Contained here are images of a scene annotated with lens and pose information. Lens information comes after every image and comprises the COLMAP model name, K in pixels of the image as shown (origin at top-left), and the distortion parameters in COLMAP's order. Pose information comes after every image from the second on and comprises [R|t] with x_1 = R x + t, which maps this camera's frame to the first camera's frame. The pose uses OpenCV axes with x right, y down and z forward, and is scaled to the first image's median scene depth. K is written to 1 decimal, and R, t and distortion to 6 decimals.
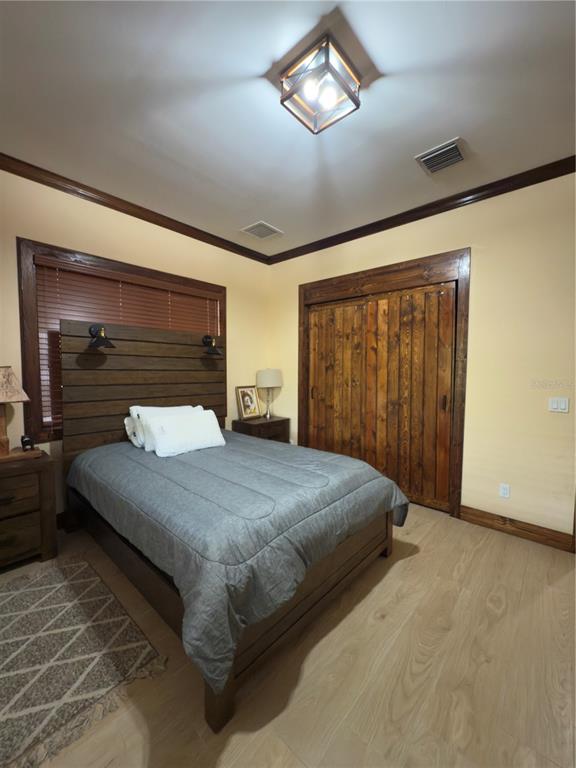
lens RADIAL K [[305.8, 0, 289.9], [0, 305.8, 384.6], [0, 0, 1]] dist [0.001676, -0.000063]
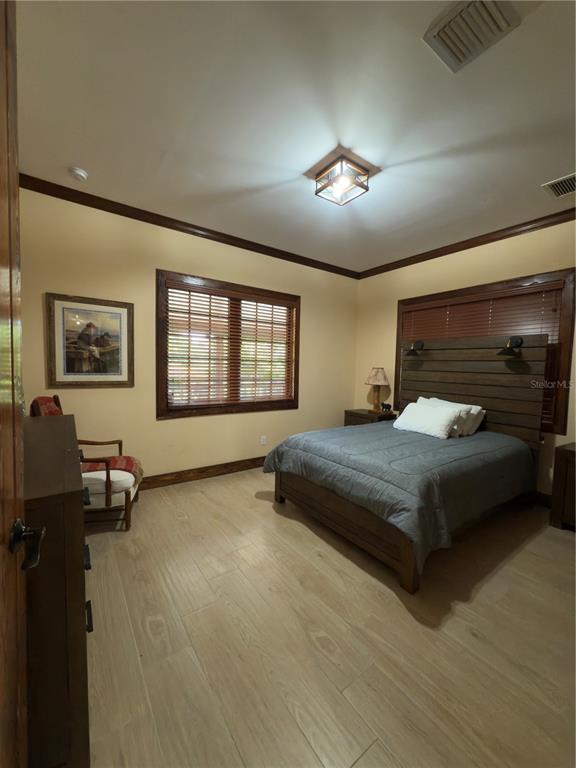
lens RADIAL K [[305.8, 0, 284.6], [0, 305.8, 382.0], [0, 0, 1]] dist [0.001676, -0.000063]
pose [[-0.230812, 0.040963, -0.972136, 1.387827], [-0.070546, 0.995779, 0.058709, -0.046251], [0.970437, 0.082131, -0.226948, 0.951397]]
